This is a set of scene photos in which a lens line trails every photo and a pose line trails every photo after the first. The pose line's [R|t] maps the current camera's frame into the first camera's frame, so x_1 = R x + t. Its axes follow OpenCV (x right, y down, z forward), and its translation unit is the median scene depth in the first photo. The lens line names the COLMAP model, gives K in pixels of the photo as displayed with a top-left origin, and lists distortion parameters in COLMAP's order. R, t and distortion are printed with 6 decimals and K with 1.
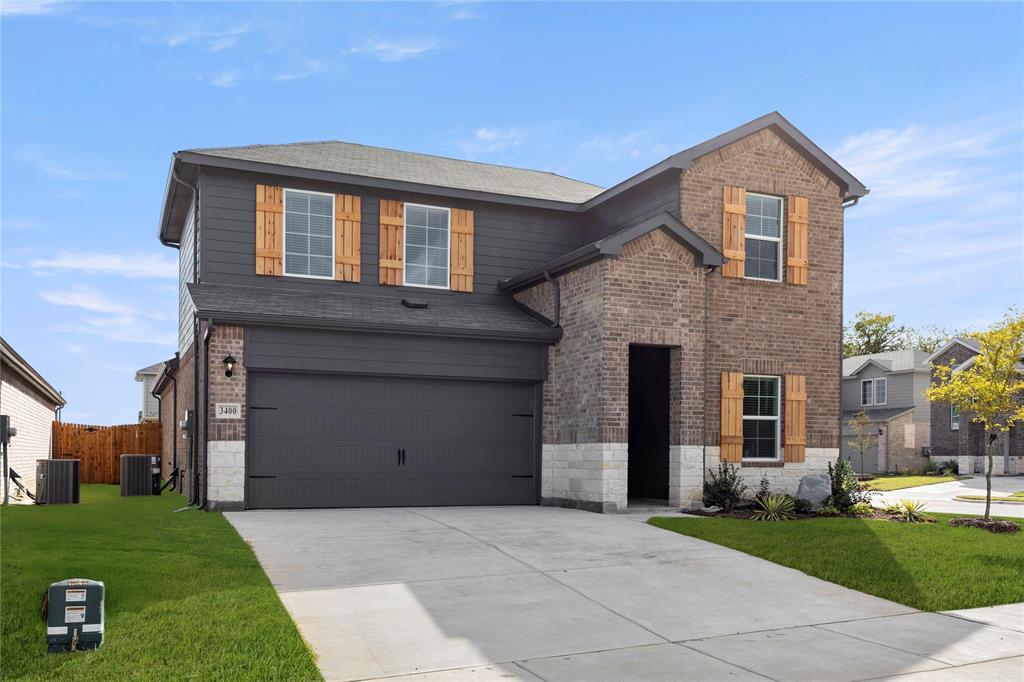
lens RADIAL K [[885.8, 0, 482.9], [0, 885.8, 340.2], [0, 0, 1]] dist [0.000012, 0.000768]
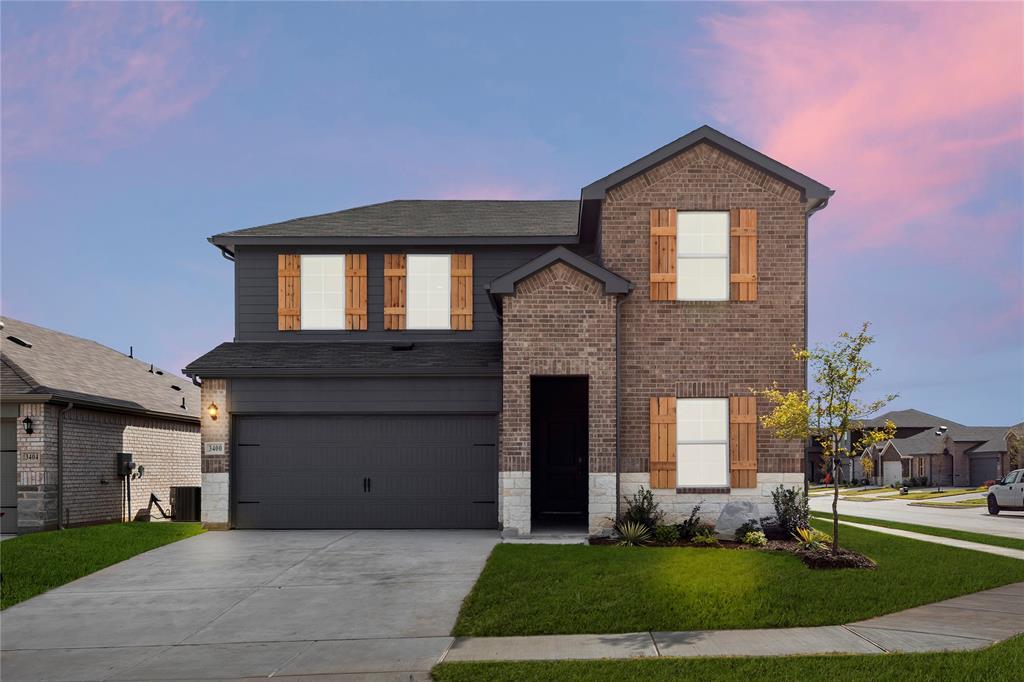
lens RADIAL K [[885.8, 0, 482.9], [0, 885.8, 340.2], [0, 0, 1]] dist [0.000012, 0.000768]
pose [[0.919910, -0.067433, -0.386287, 0.486978], [0.059309, 0.997697, -0.032925, -0.006494], [0.387617, 0.007378, 0.921791, 0.013079]]
